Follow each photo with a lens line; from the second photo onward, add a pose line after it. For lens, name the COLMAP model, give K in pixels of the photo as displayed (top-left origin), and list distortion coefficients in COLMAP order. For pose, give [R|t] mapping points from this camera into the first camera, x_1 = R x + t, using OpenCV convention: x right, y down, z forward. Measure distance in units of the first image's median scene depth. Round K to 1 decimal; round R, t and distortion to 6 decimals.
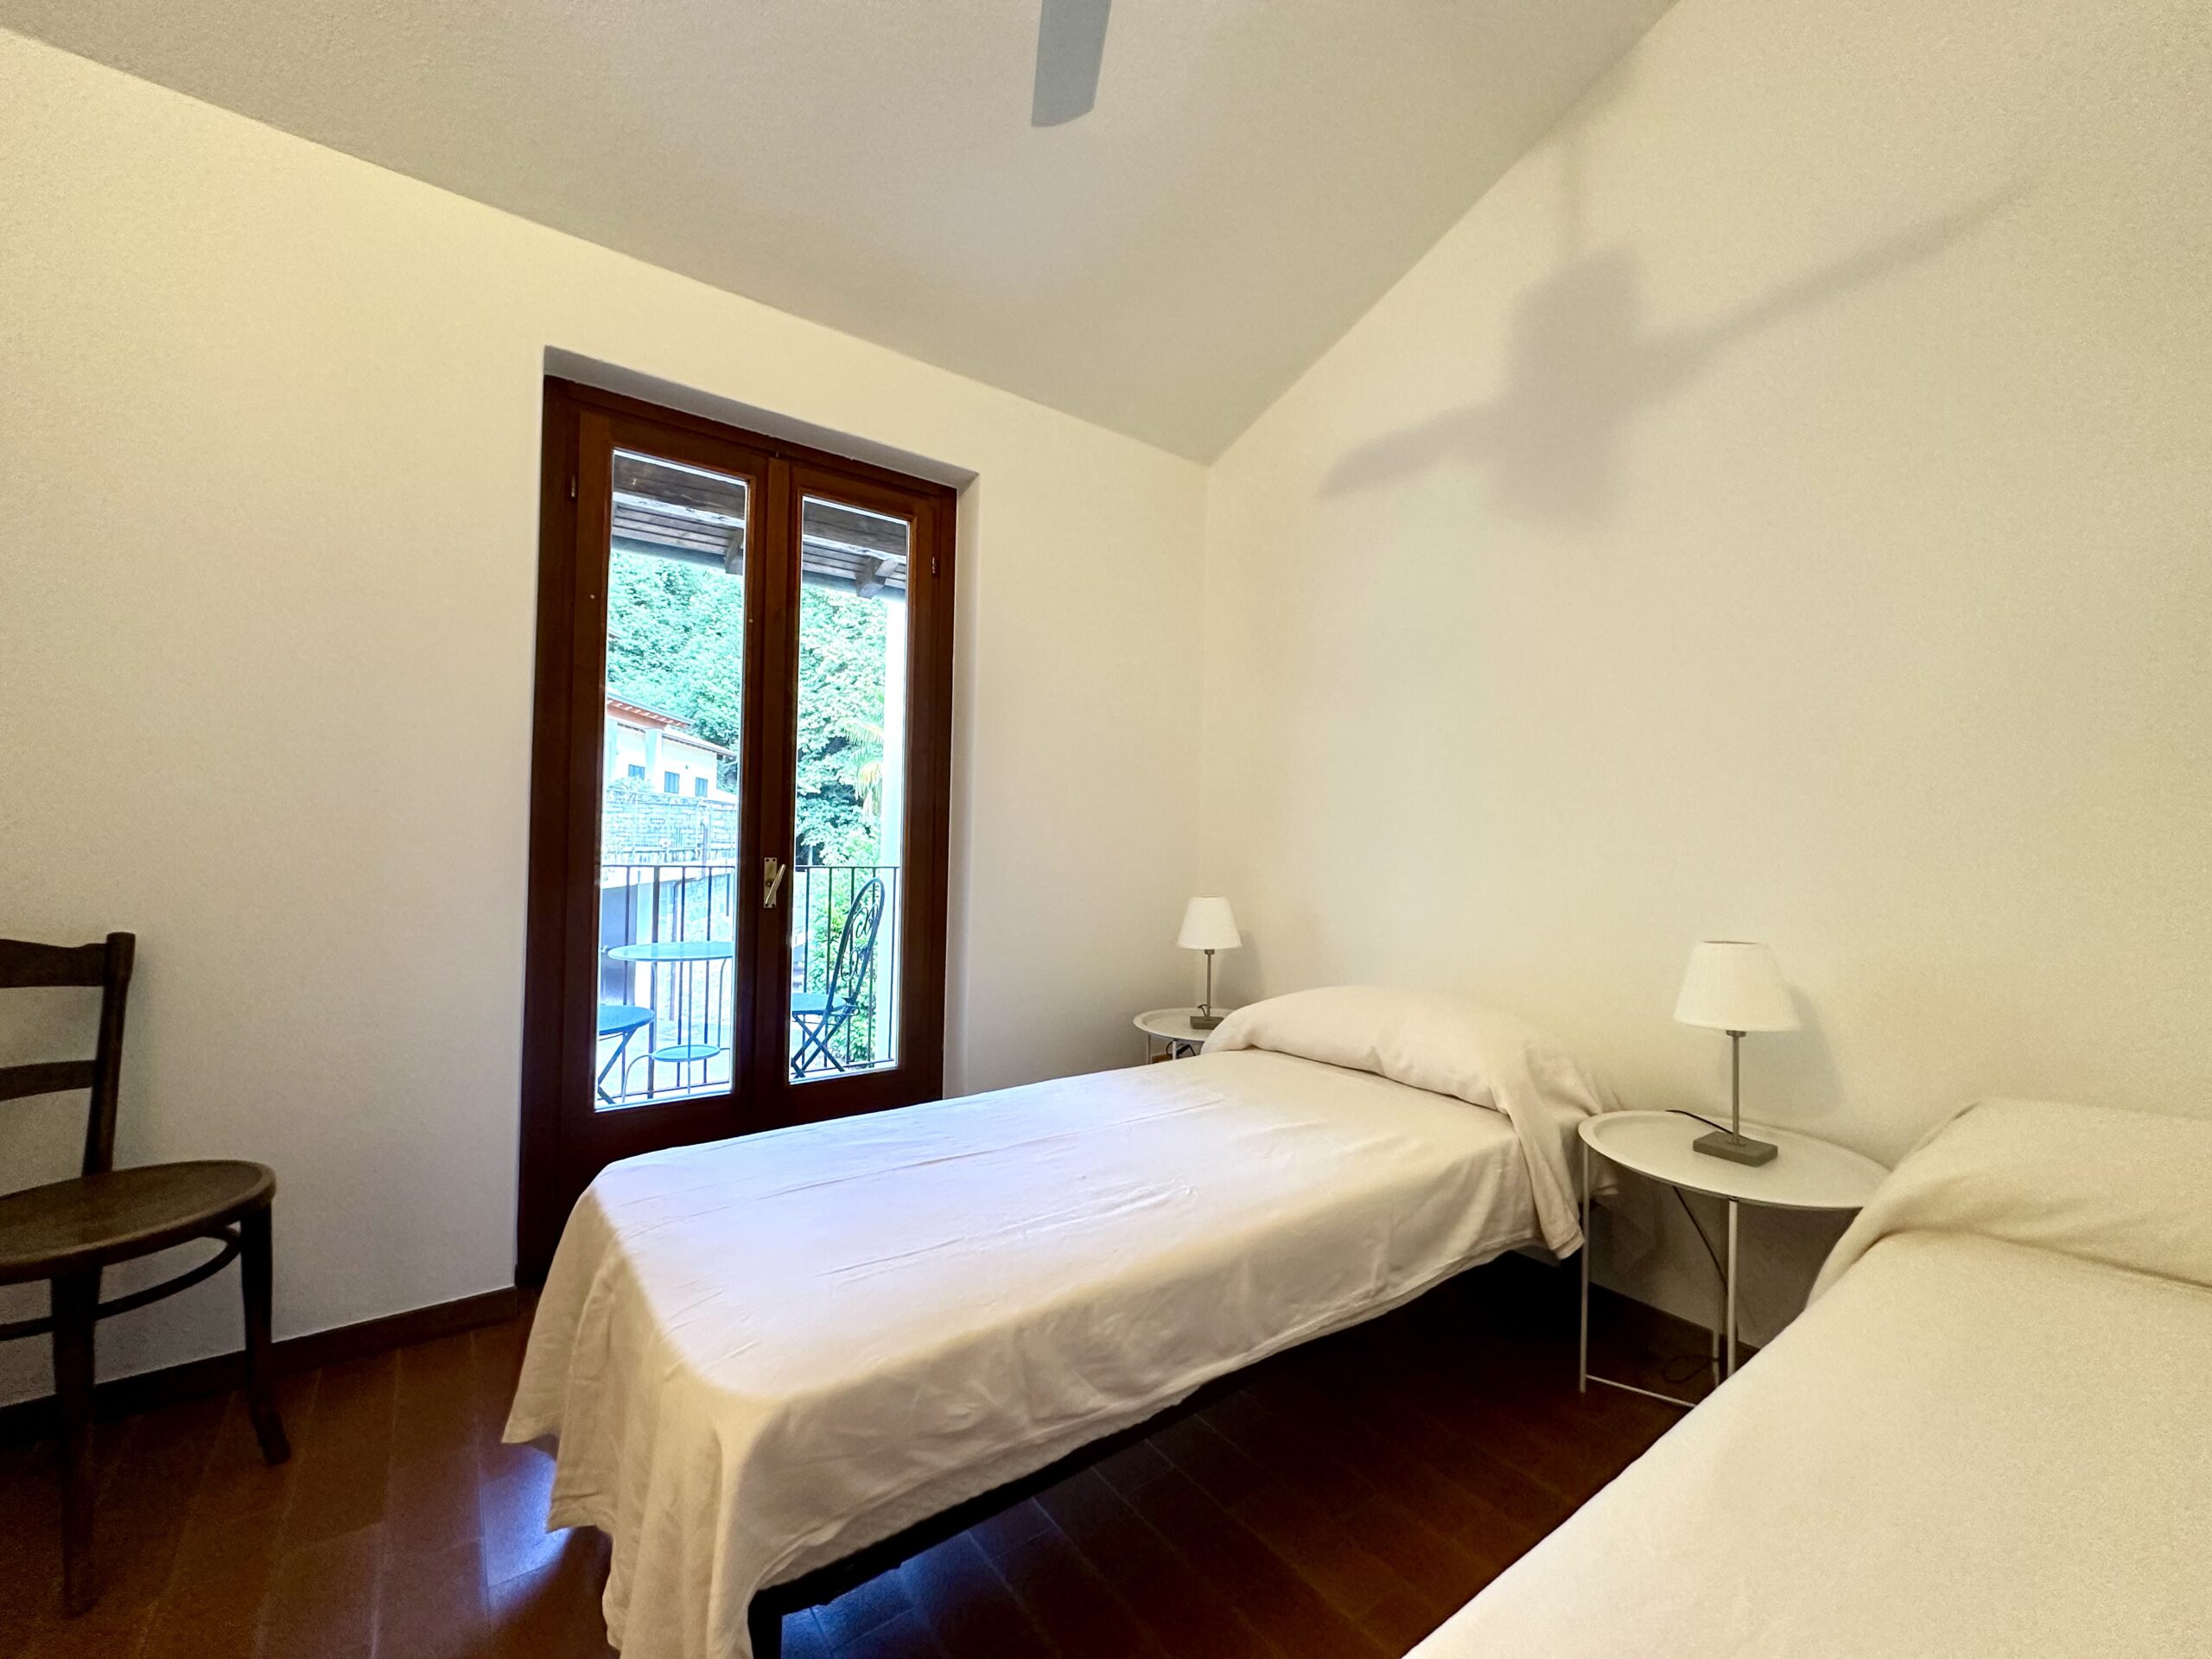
lens RADIAL K [[882.1, 0, 1112.1], [0, 882.1, 830.5], [0, 0, 1]] dist [-0.006381, -0.000113]
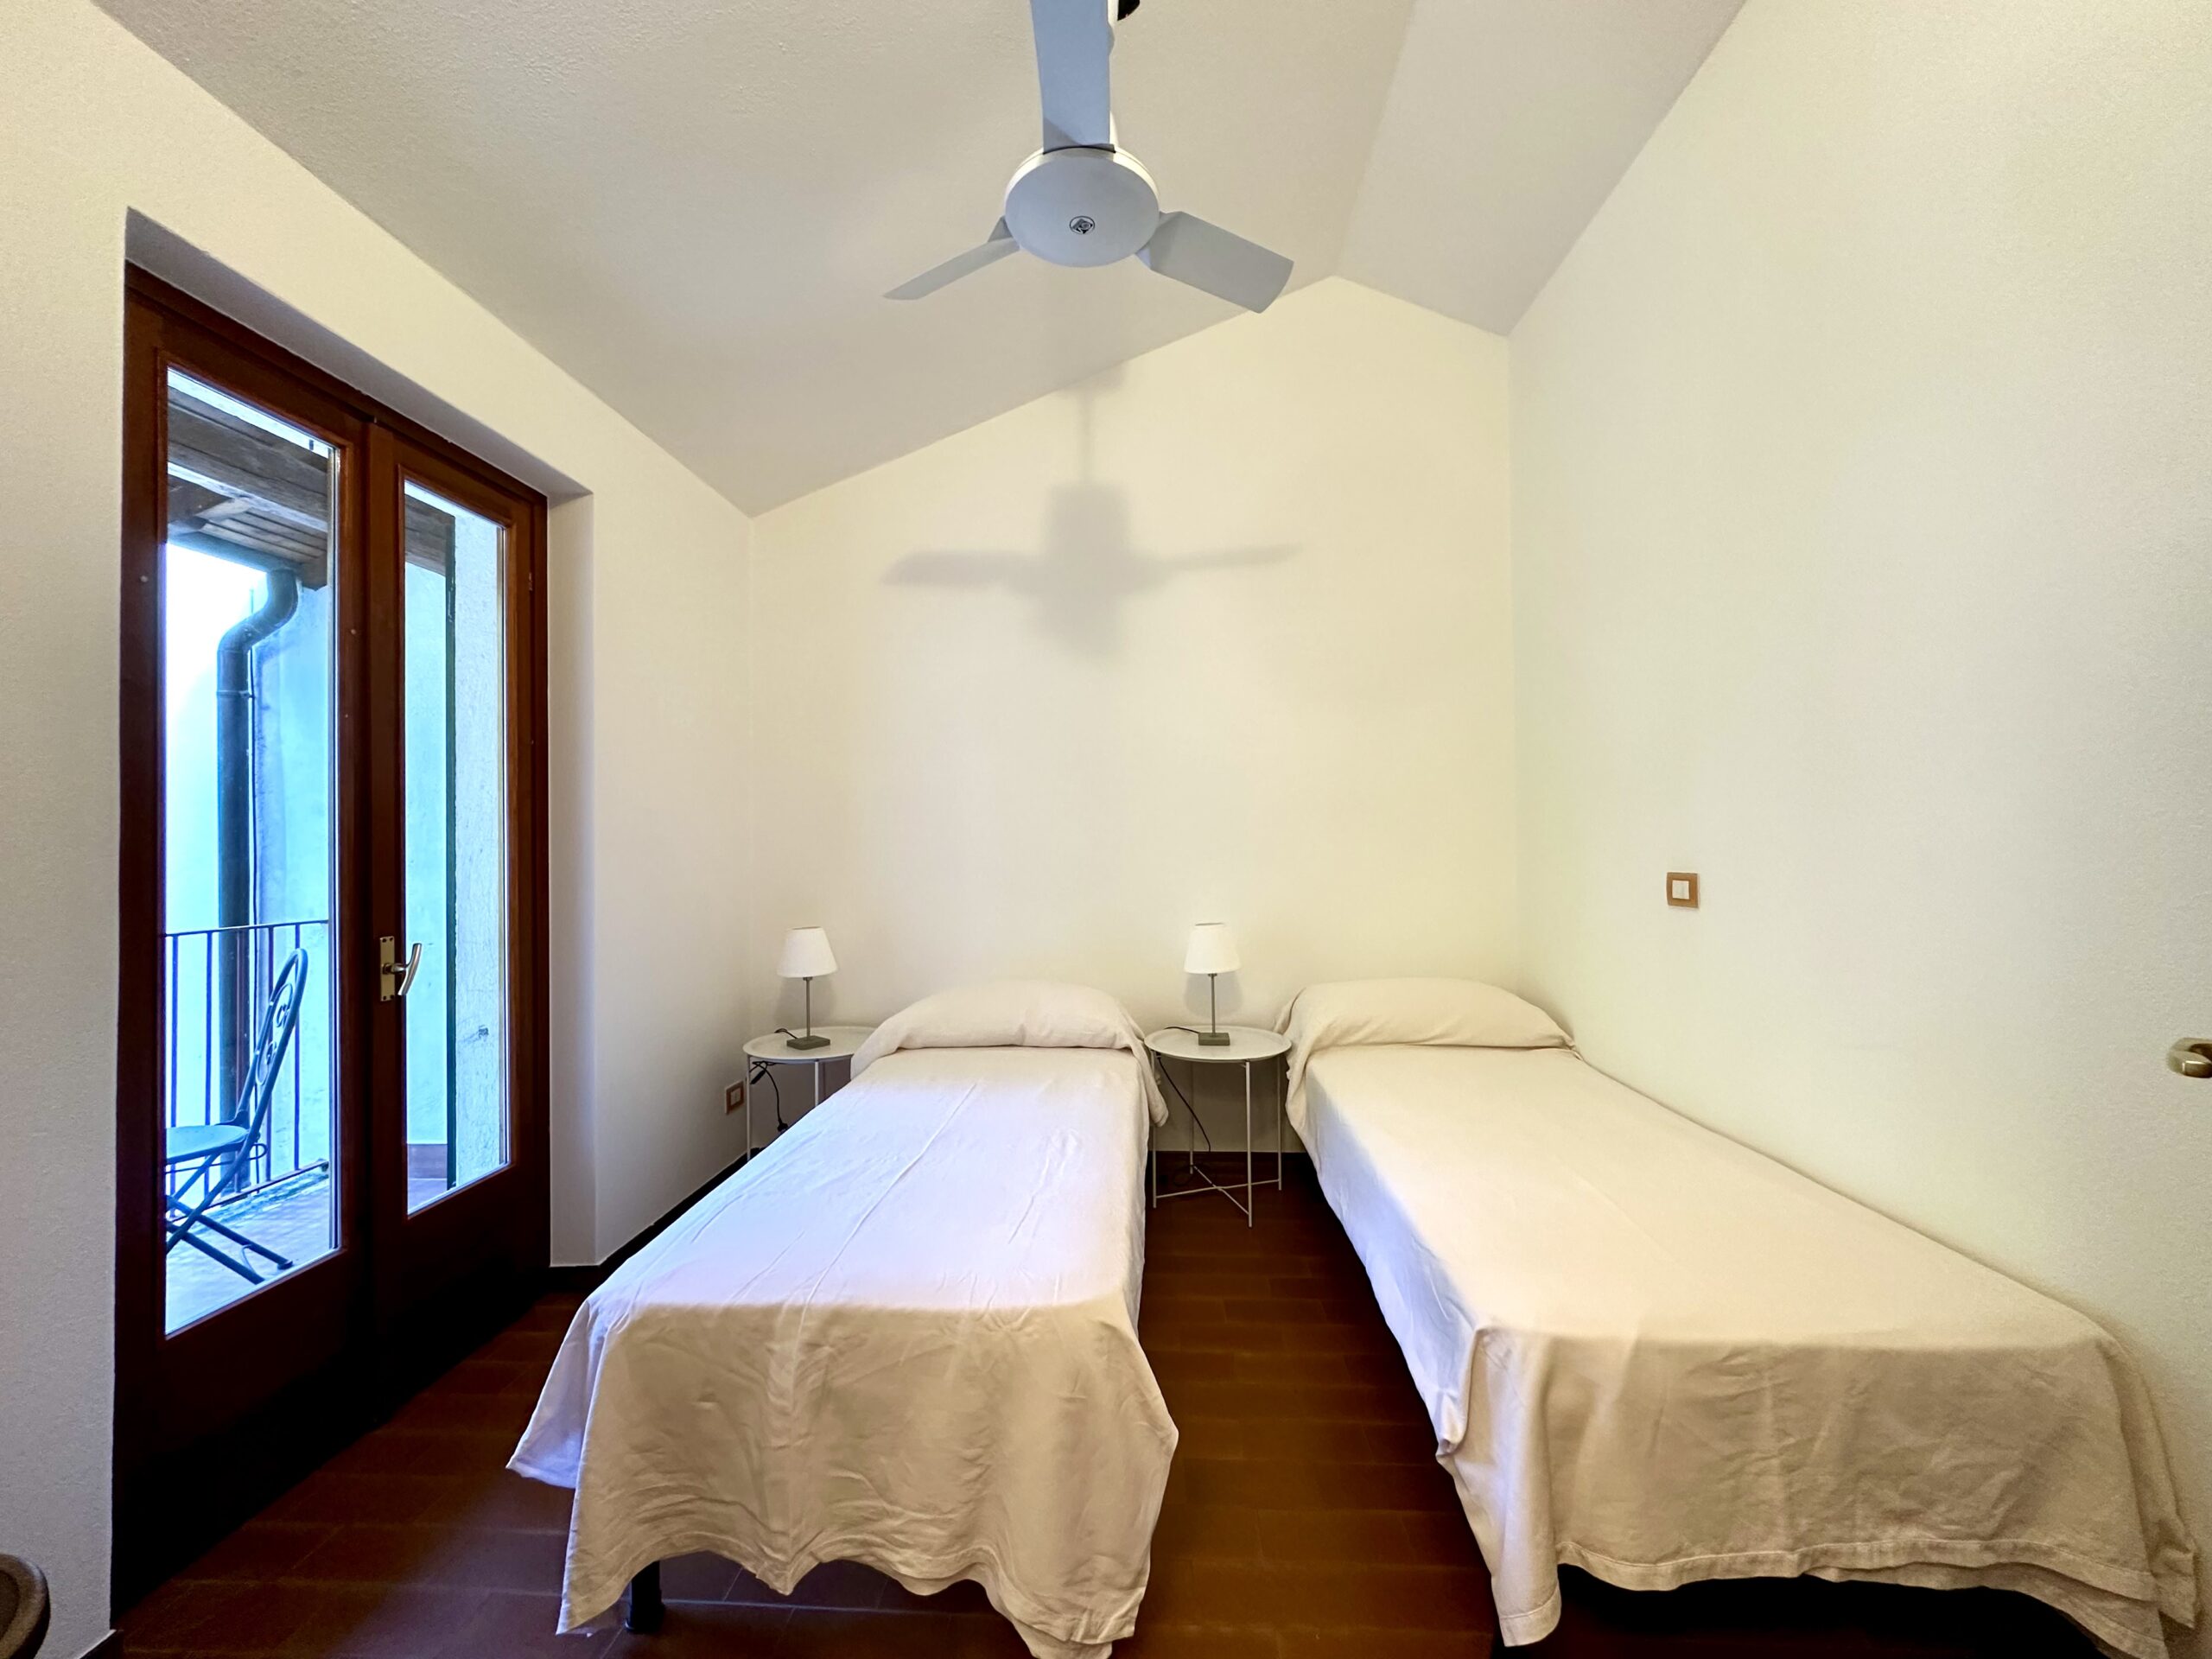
lens RADIAL K [[883.8, 0, 1106.0], [0, 883.8, 829.5], [0, 0, 1]] dist [-0.000977, 0.000111]
pose [[0.644636, -0.019828, 0.764232, -0.614977], [0.016948, 0.999789, 0.011643, -0.068193], [-0.764301, 0.005446, 0.644836, 0.004730]]
